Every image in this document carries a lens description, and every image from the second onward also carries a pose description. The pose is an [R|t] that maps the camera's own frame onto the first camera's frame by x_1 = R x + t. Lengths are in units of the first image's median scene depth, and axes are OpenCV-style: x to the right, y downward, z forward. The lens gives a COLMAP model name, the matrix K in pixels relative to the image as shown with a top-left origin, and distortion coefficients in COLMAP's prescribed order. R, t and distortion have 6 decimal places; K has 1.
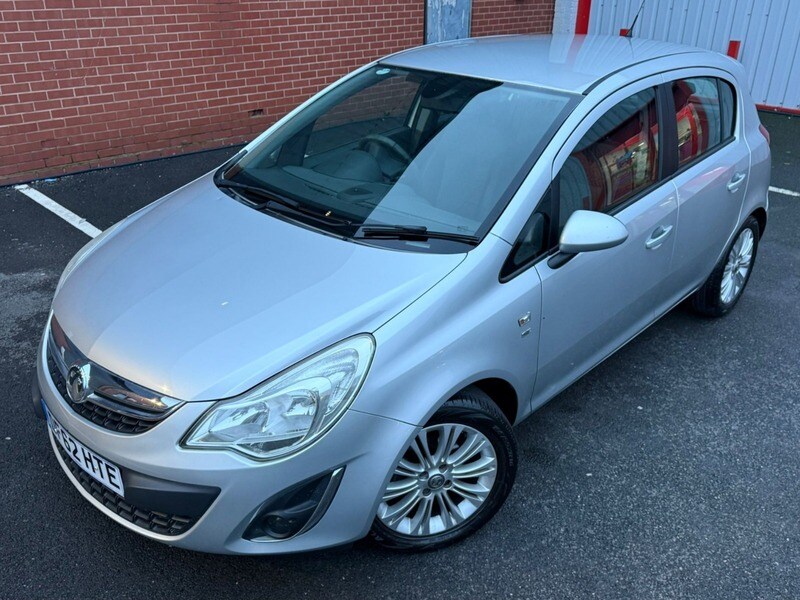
lens RADIAL K [[721.3, 0, 411.8], [0, 721.3, 298.9], [0, 0, 1]] dist [0.057162, -0.093725]
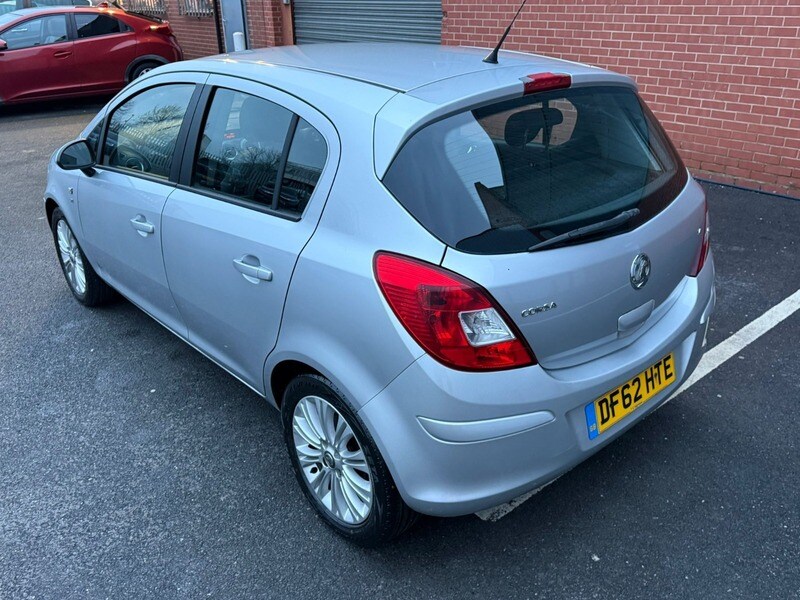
lens RADIAL K [[668.0, 0, 405.3], [0, 668.0, 297.9], [0, 0, 1]] dist [0.002348, 0.002529]
pose [[-0.110845, 0.388230, -0.914872, 0.900696], [-0.421422, 0.815327, 0.397047, -0.392603], [0.900065, 0.429558, 0.073233, 1.005341]]
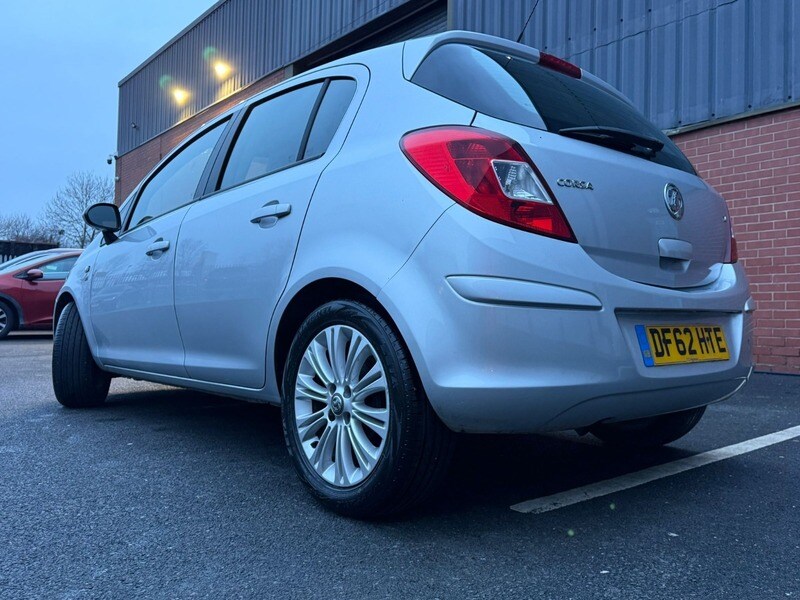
lens RADIAL K [[659.2, 0, 393.1], [0, 659.2, 302.4], [0, 0, 1]] dist [0.016817, -0.009992]
pose [[-0.126770, -0.049043, -0.990719, 0.908976], [-0.442457, 0.896706, 0.012227, -0.130240], [0.887784, 0.439901, -0.135375, 1.110662]]
